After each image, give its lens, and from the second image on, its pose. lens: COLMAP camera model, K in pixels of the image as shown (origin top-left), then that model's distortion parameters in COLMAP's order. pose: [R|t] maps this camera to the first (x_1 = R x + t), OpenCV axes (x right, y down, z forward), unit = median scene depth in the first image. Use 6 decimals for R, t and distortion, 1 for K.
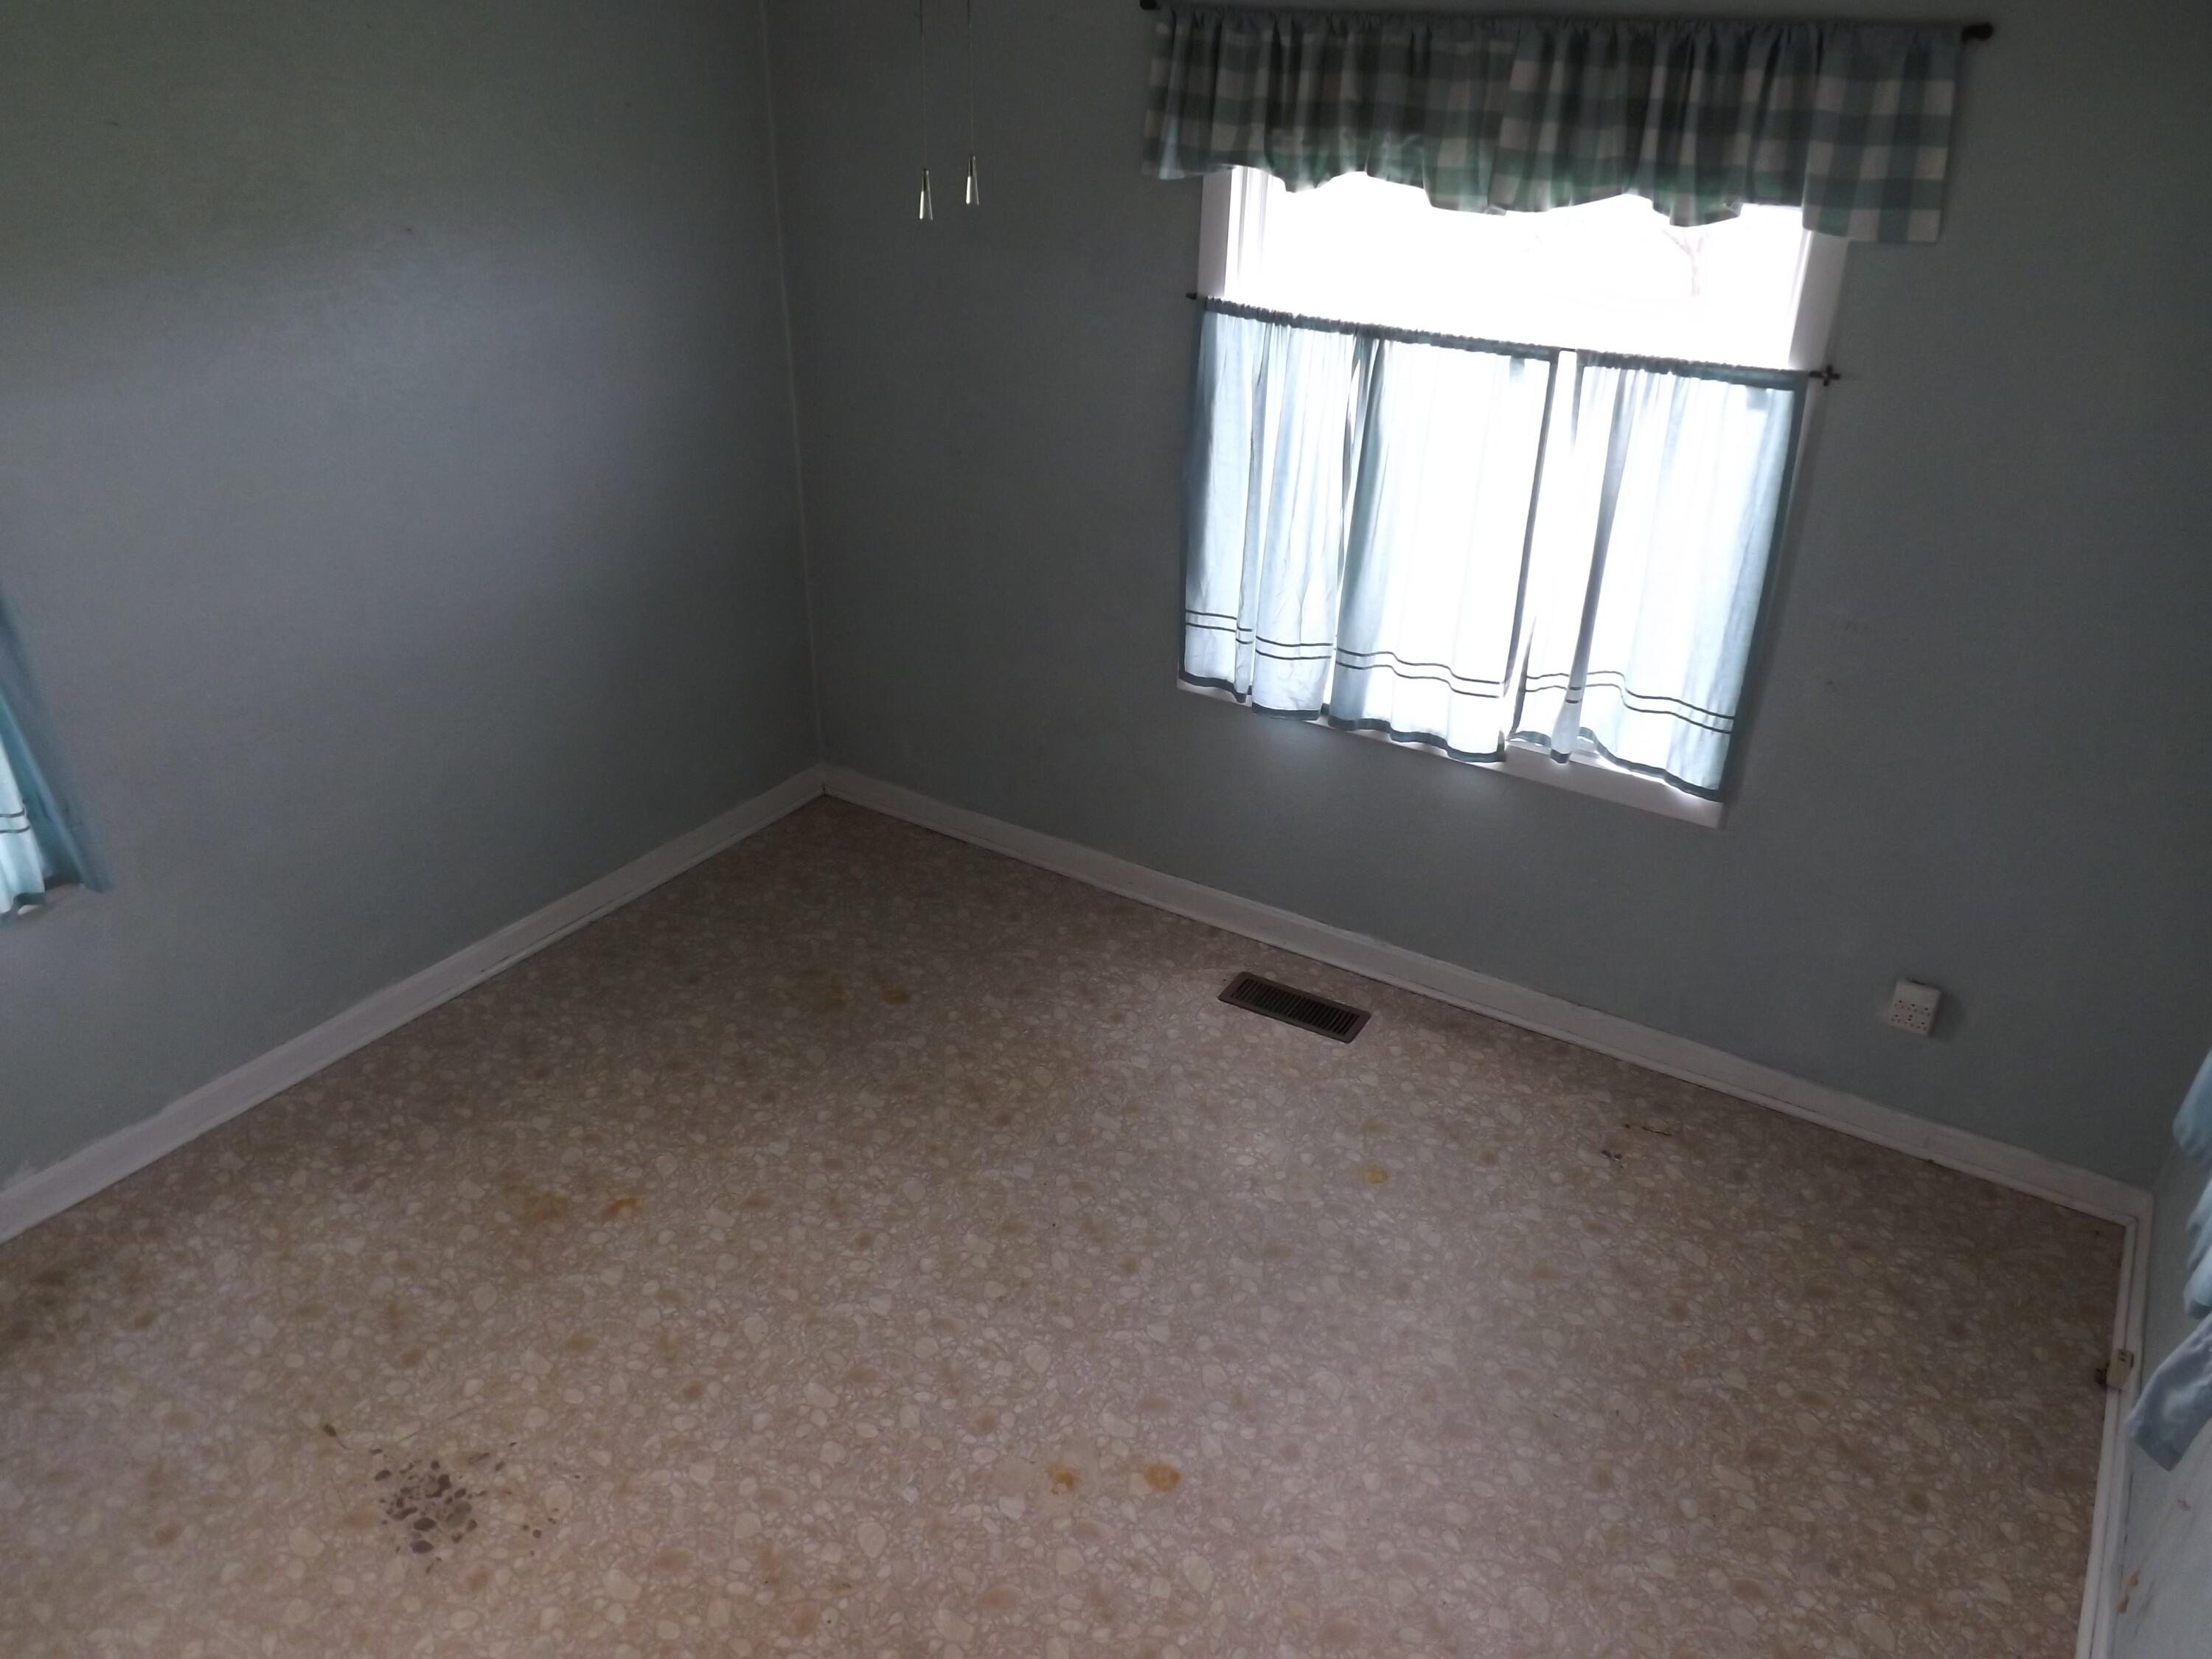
lens RADIAL K [[1588.2, 0, 1106.3], [0, 1588.2, 840.2], [0, 0, 1]] dist [-0.059244, -0.001015]
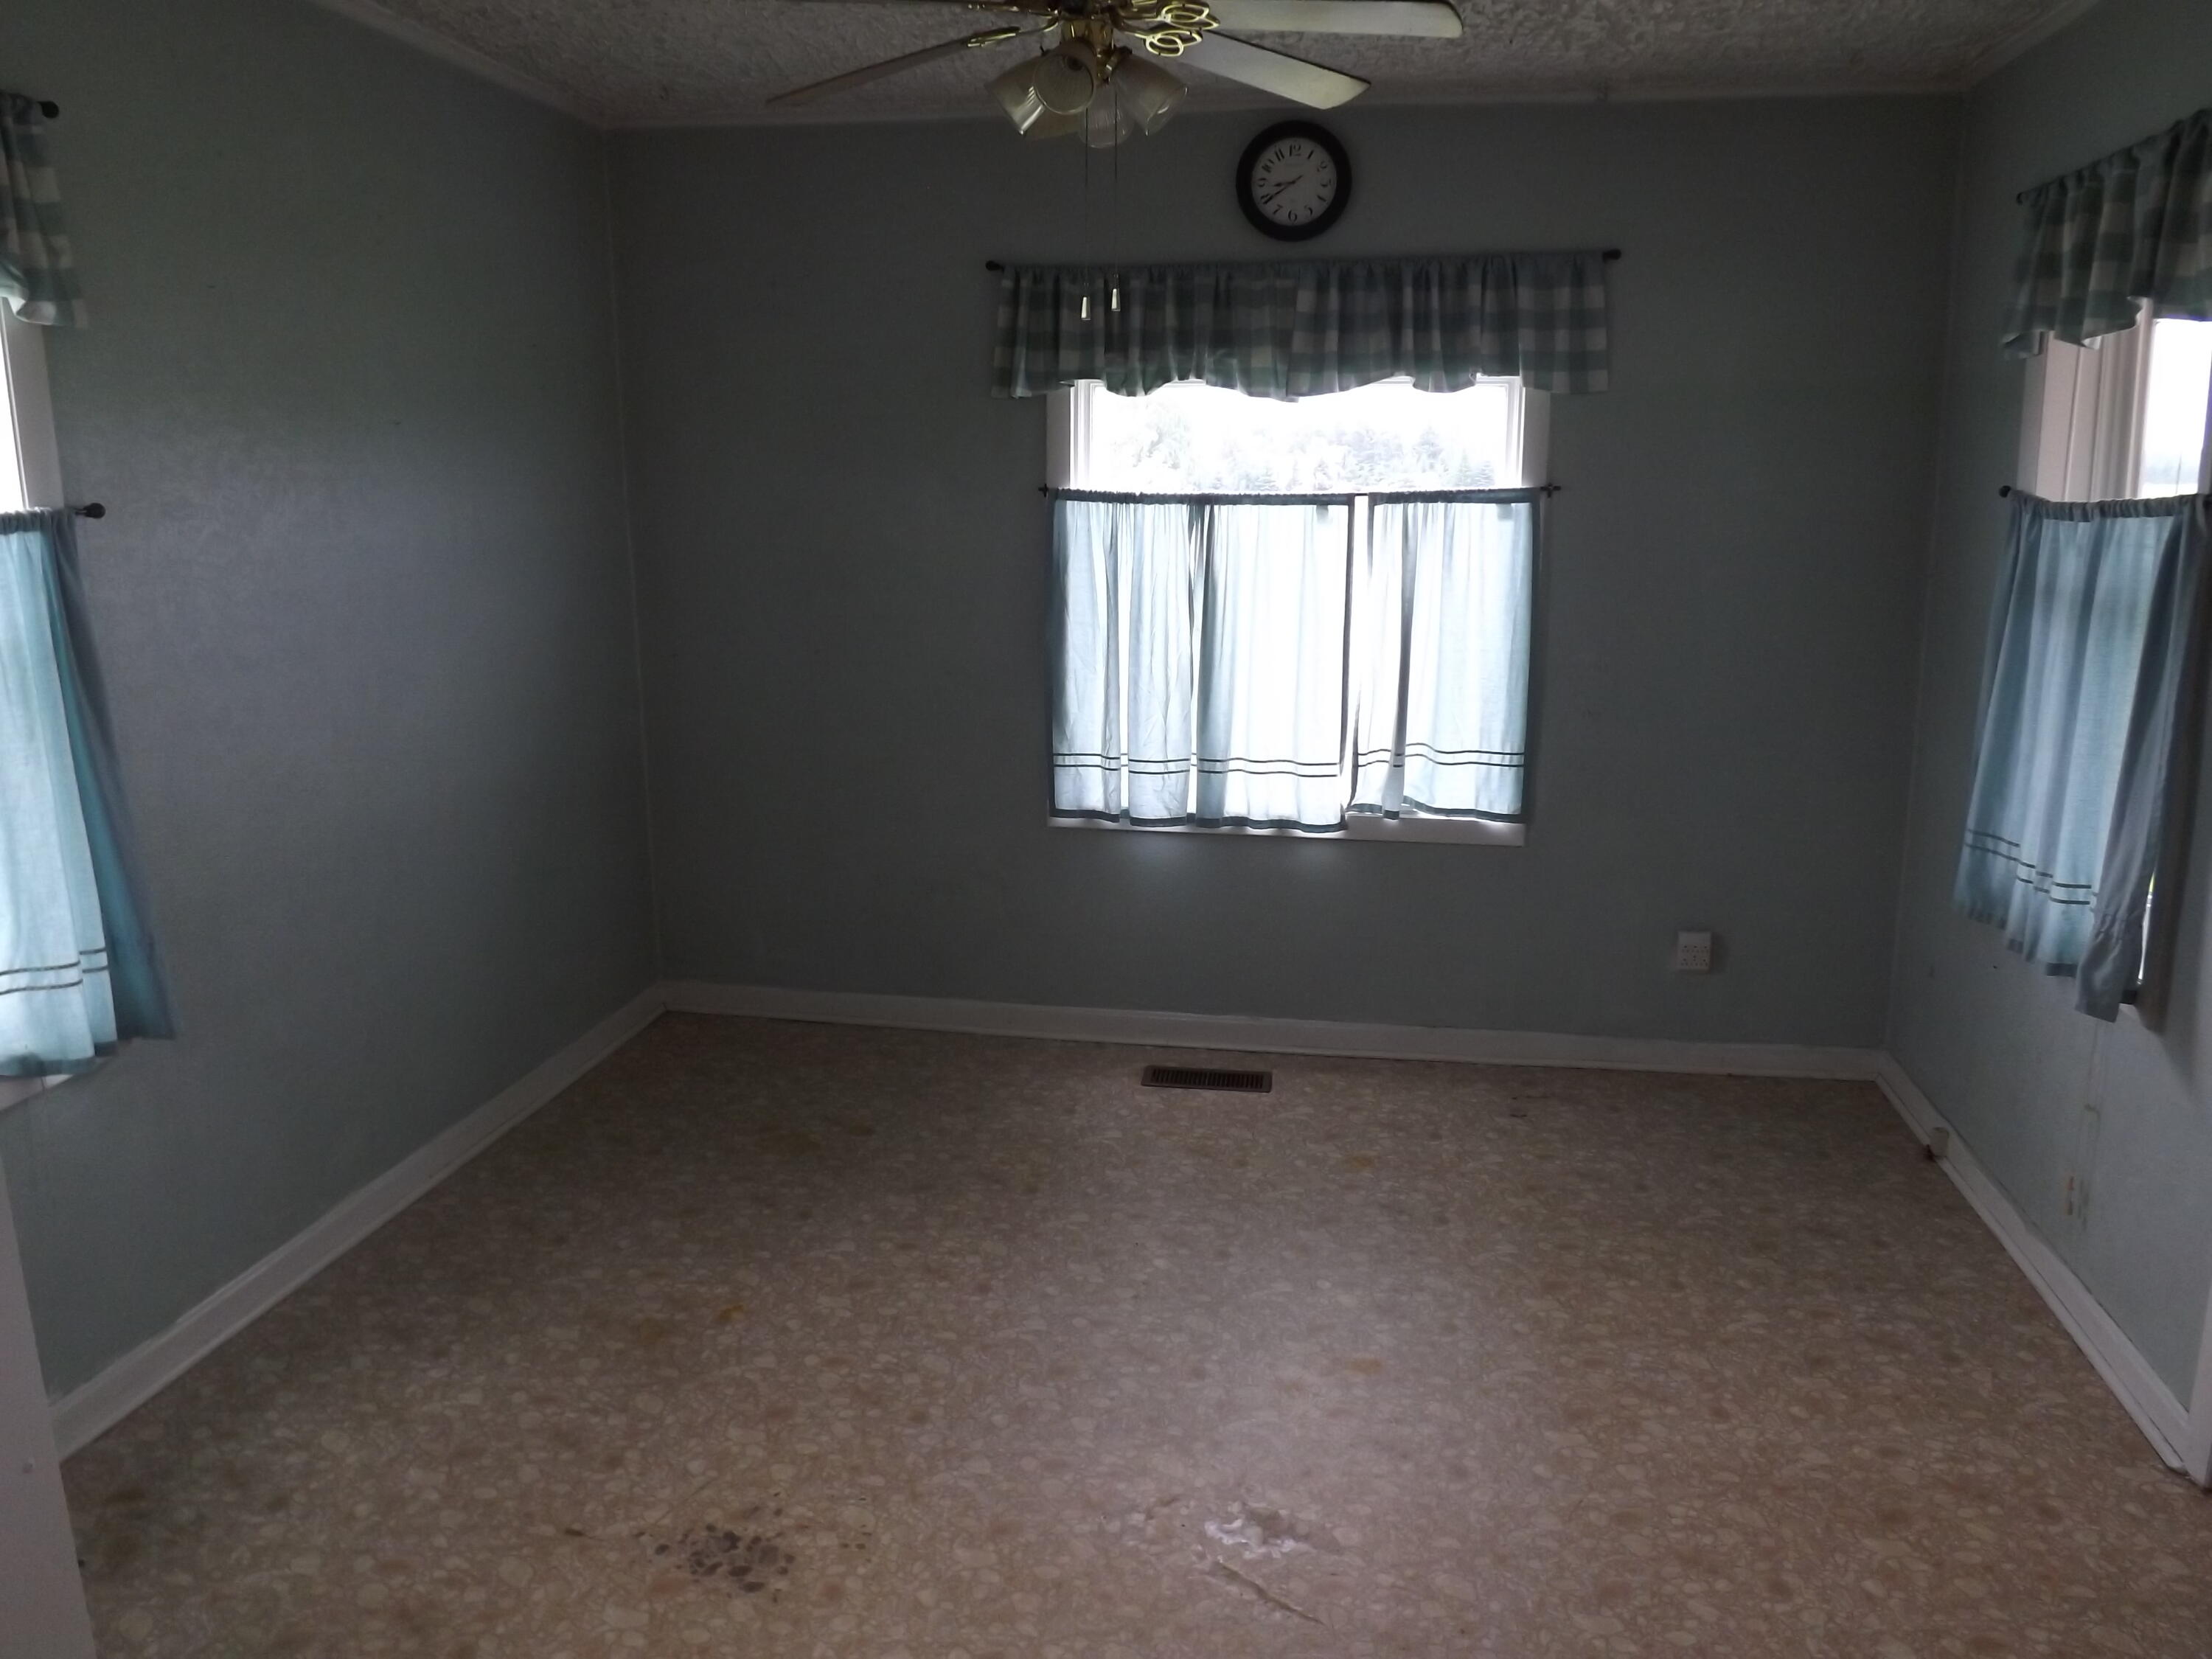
lens RADIAL K [[1588.2, 0, 1106.1], [0, 1588.2, 811.0], [0, 0, 1]] dist [-0.059244, -0.001015]
pose [[0.918561, -0.097738, 0.383006, -0.439011], [0.200715, 0.950066, -0.238931, 0.217433], [-0.340528, 0.296347, 0.892311, -0.044597]]
